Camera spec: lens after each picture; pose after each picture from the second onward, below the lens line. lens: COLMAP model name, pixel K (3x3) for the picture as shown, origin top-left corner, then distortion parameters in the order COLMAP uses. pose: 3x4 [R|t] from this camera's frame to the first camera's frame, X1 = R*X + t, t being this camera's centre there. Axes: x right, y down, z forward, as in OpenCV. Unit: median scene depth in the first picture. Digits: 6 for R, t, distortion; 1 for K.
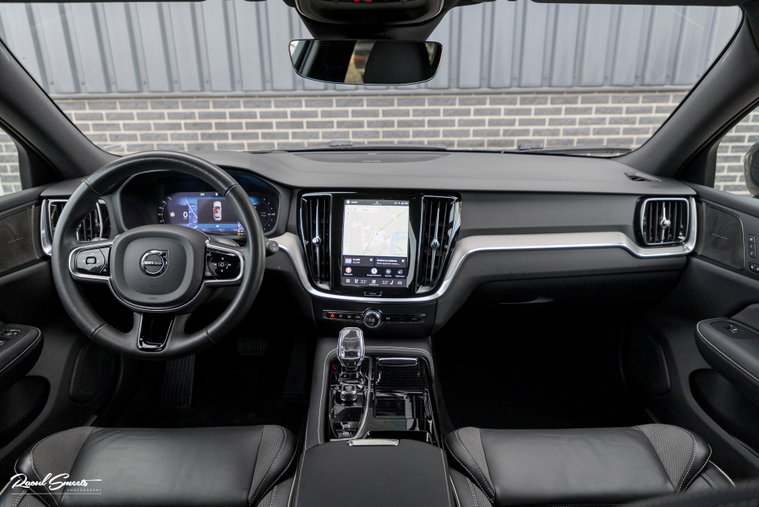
lens RADIAL K [[517.9, 0, 379.5], [0, 517.9, 253.5], [0, 0, 1]] dist [0.003207, 0.003906]
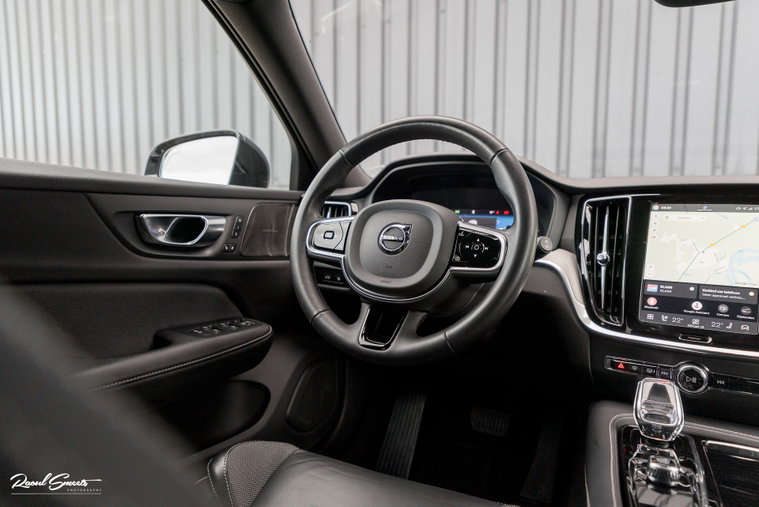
lens RADIAL K [[505.2, 0, 379.5], [0, 505.2, 253.5], [0, 0, 1]] dist [0.000045, -0.001283]
pose [[0.889897, 0.055943, -0.452719, -0.082678], [-0.164706, 0.964906, -0.204522, 0.168250], [0.425389, 0.256569, 0.867880, 0.262388]]
